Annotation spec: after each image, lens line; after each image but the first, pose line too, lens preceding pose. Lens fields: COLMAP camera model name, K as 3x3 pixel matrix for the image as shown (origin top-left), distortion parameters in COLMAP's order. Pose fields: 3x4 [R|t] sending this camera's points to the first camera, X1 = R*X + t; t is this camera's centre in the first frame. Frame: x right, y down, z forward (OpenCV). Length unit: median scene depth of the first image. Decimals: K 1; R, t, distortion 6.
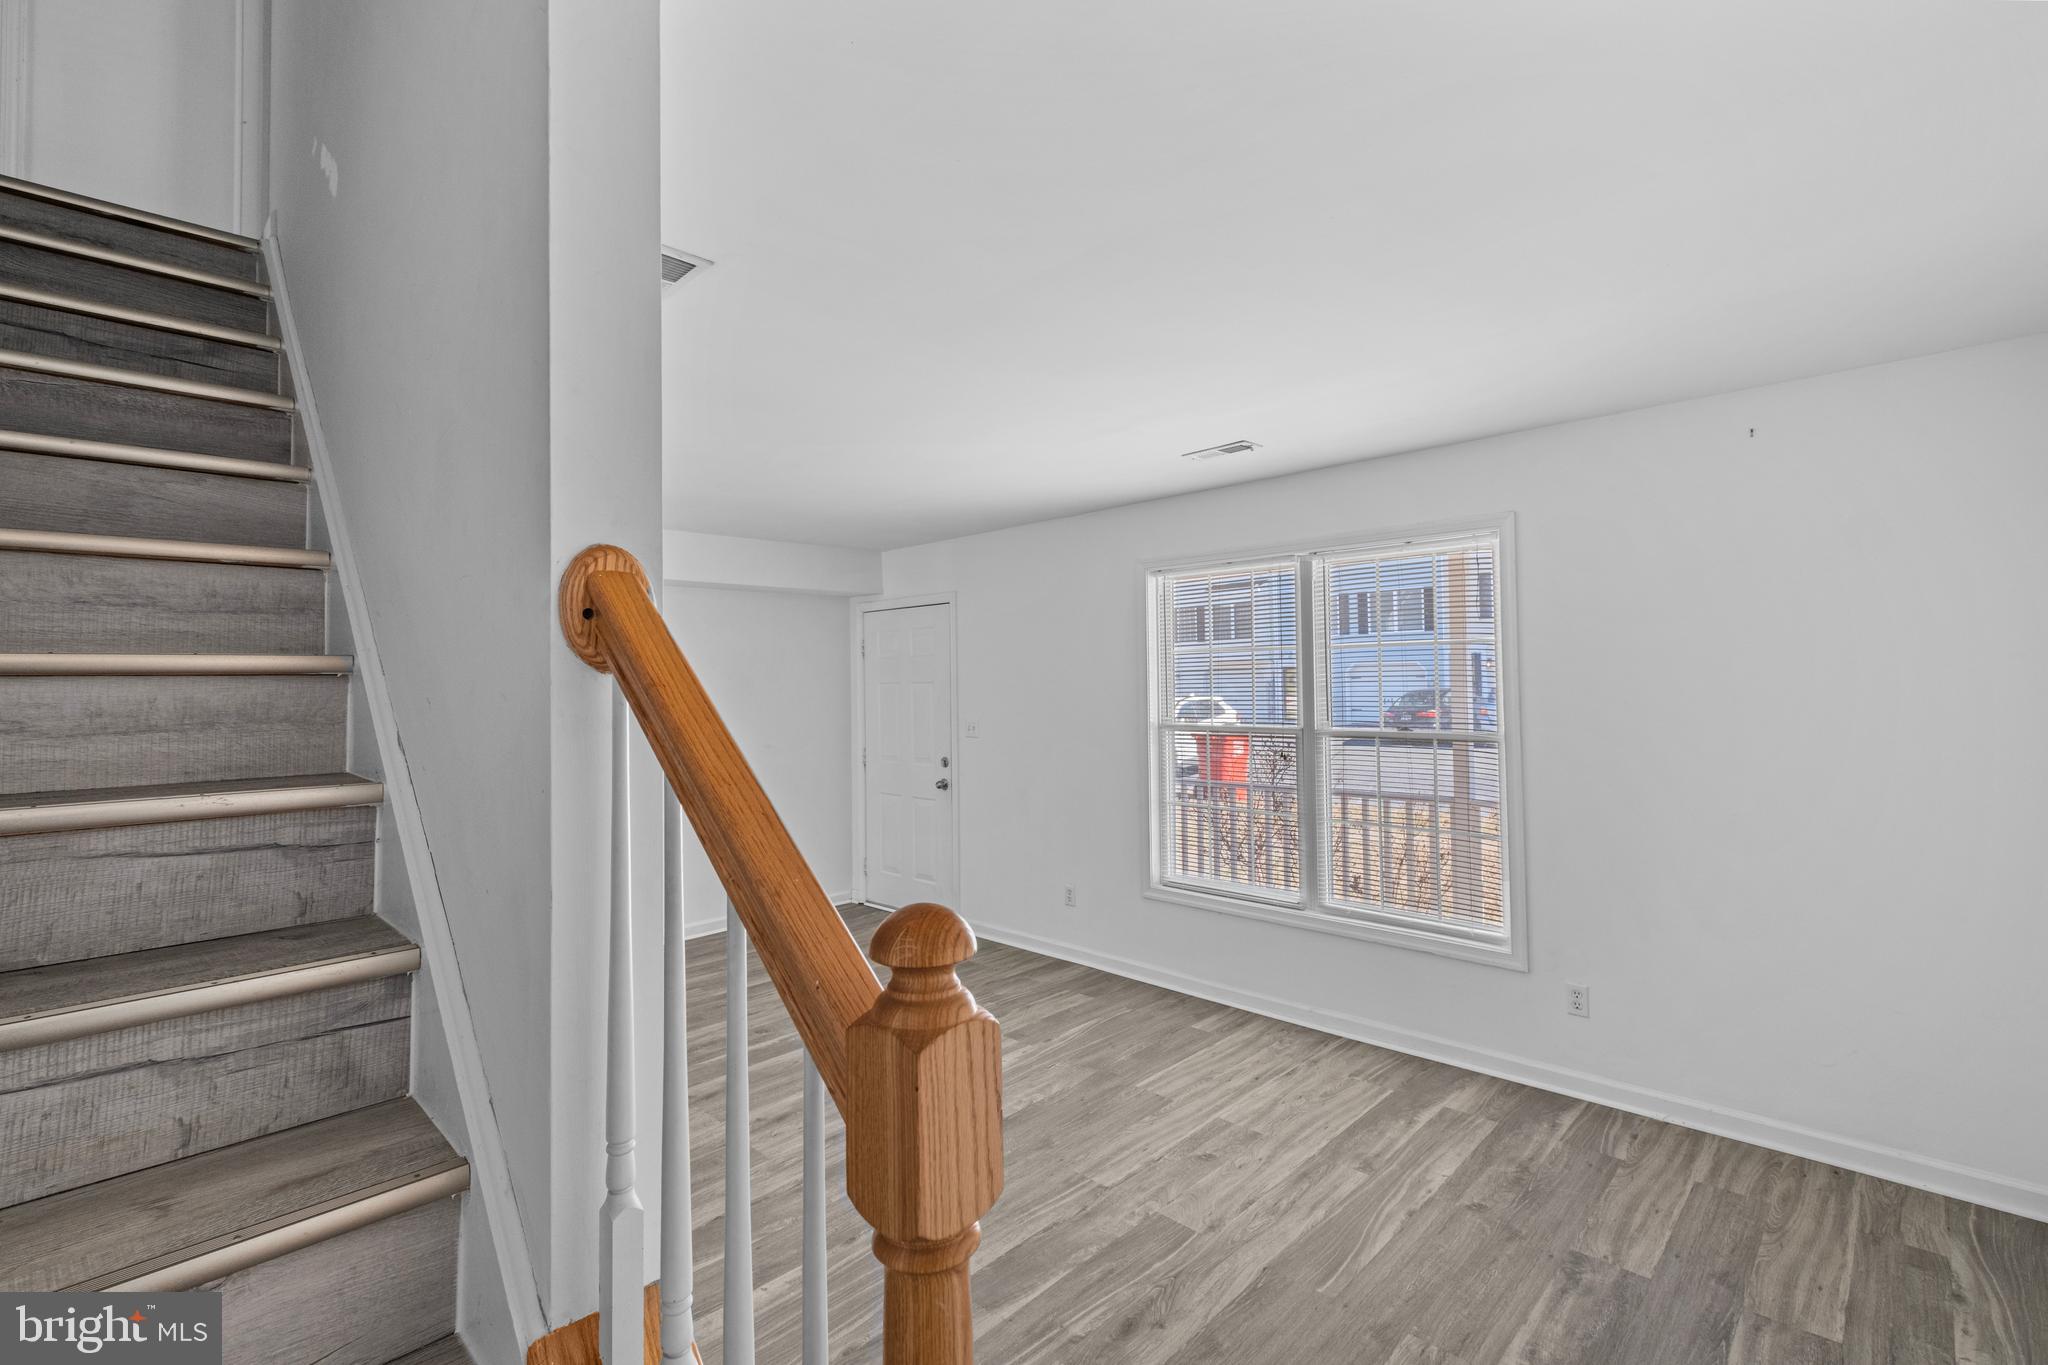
lens RADIAL K [[890.2, 0, 1025.5], [0, 890.2, 668.1], [0, 0, 1]] dist [-0.001297, 0.000194]
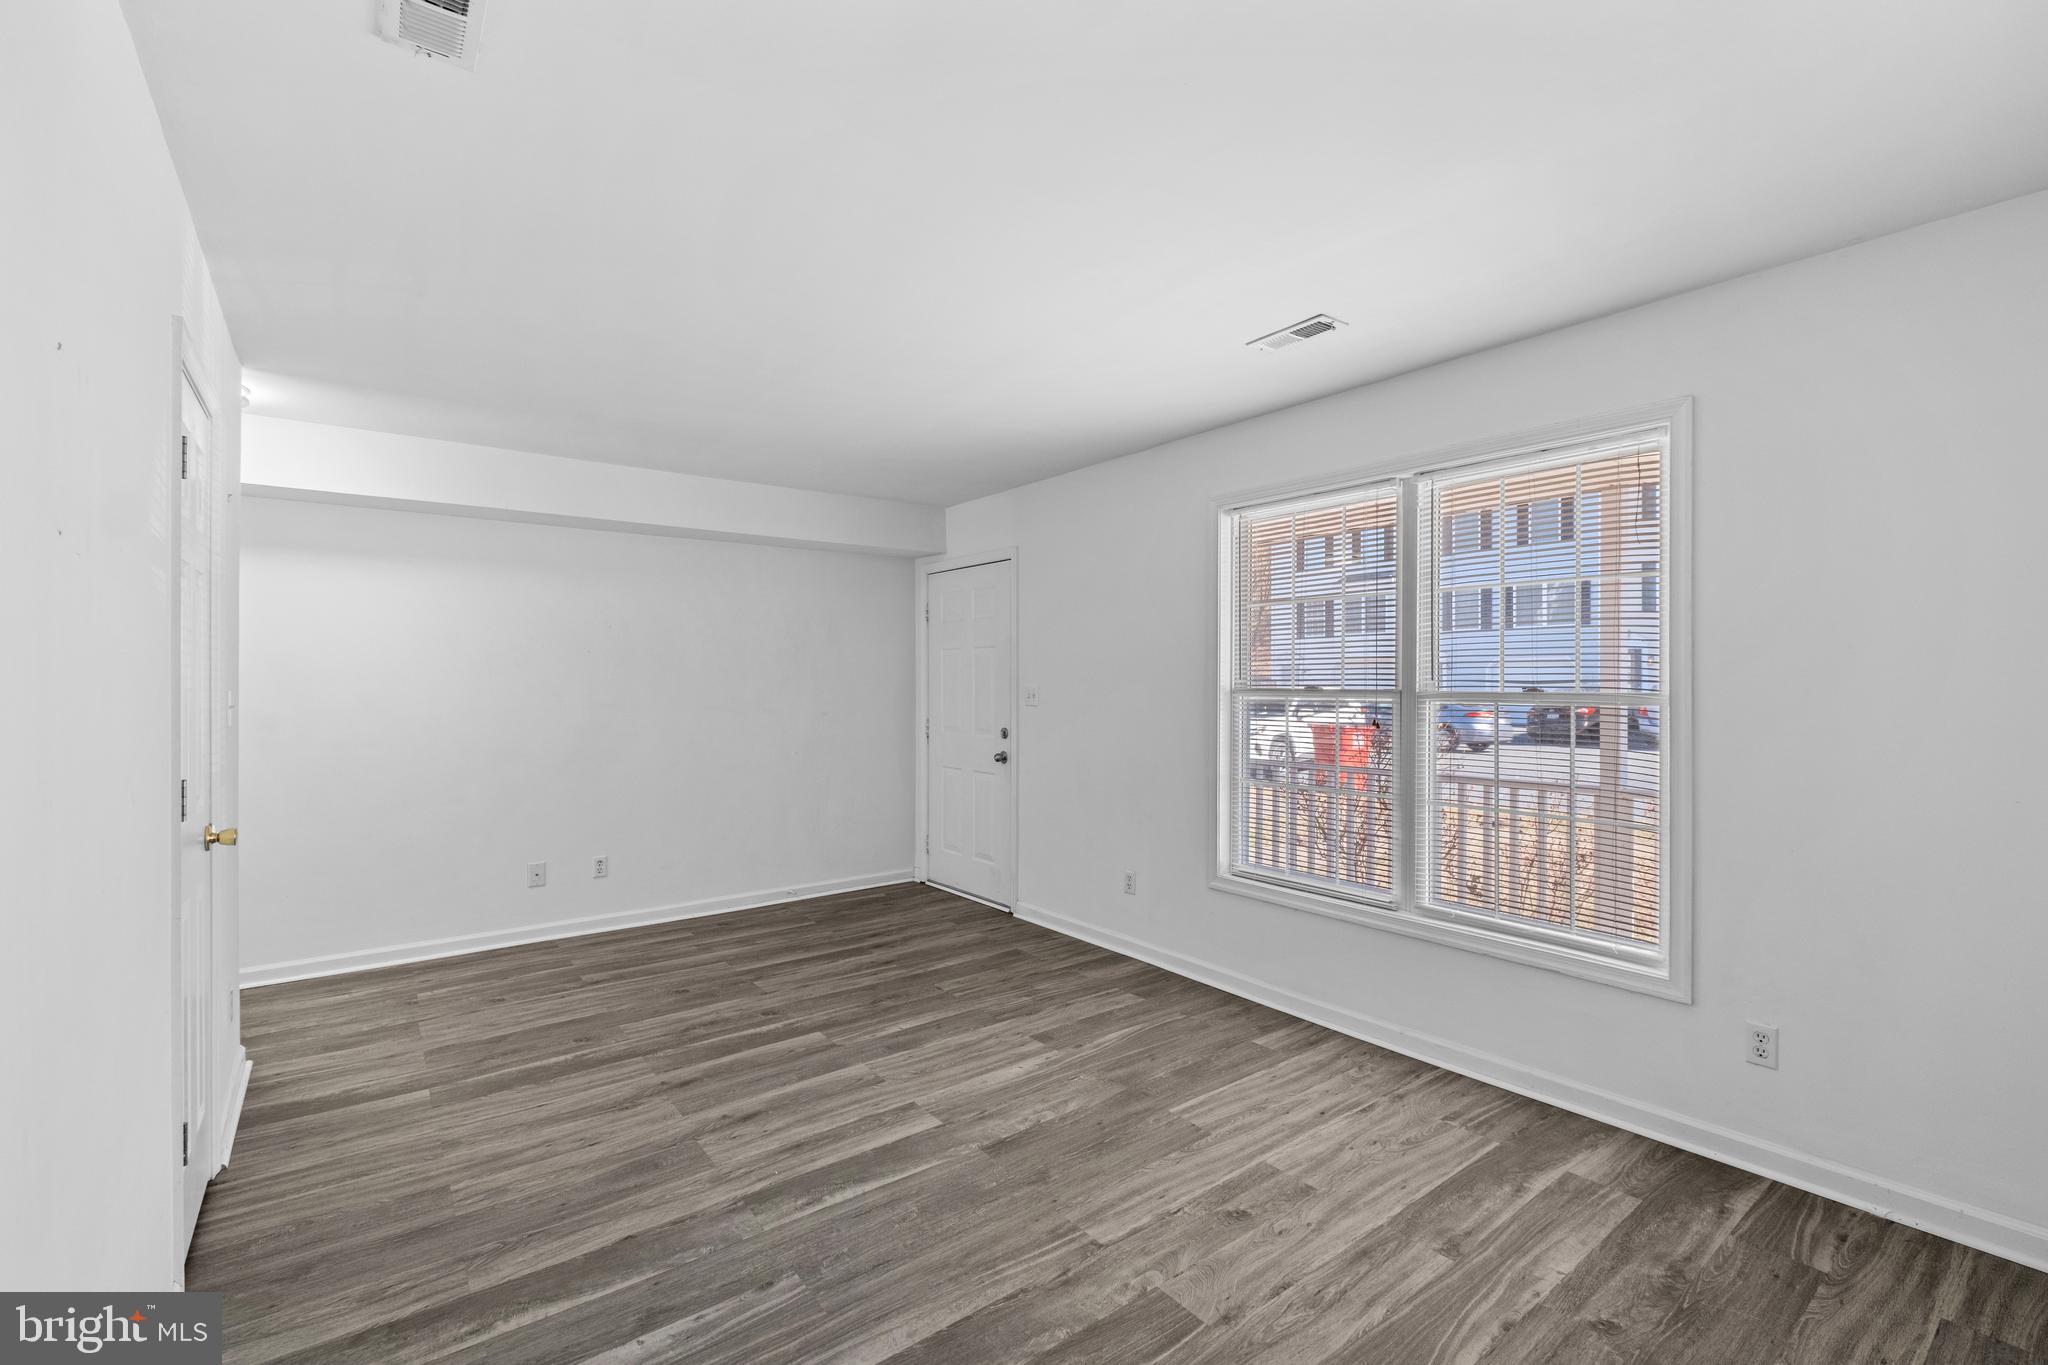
lens RADIAL K [[890.2, 0, 1023.9], [0, 890.2, 685.3], [0, 0, 1]] dist [-0.001297, 0.000194]
pose [[0.991023, 0.016476, -0.132676, 0.091484], [-0.012386, 0.999424, 0.031598, 0.048856], [0.133120, -0.029671, 0.990656, 0.171294]]
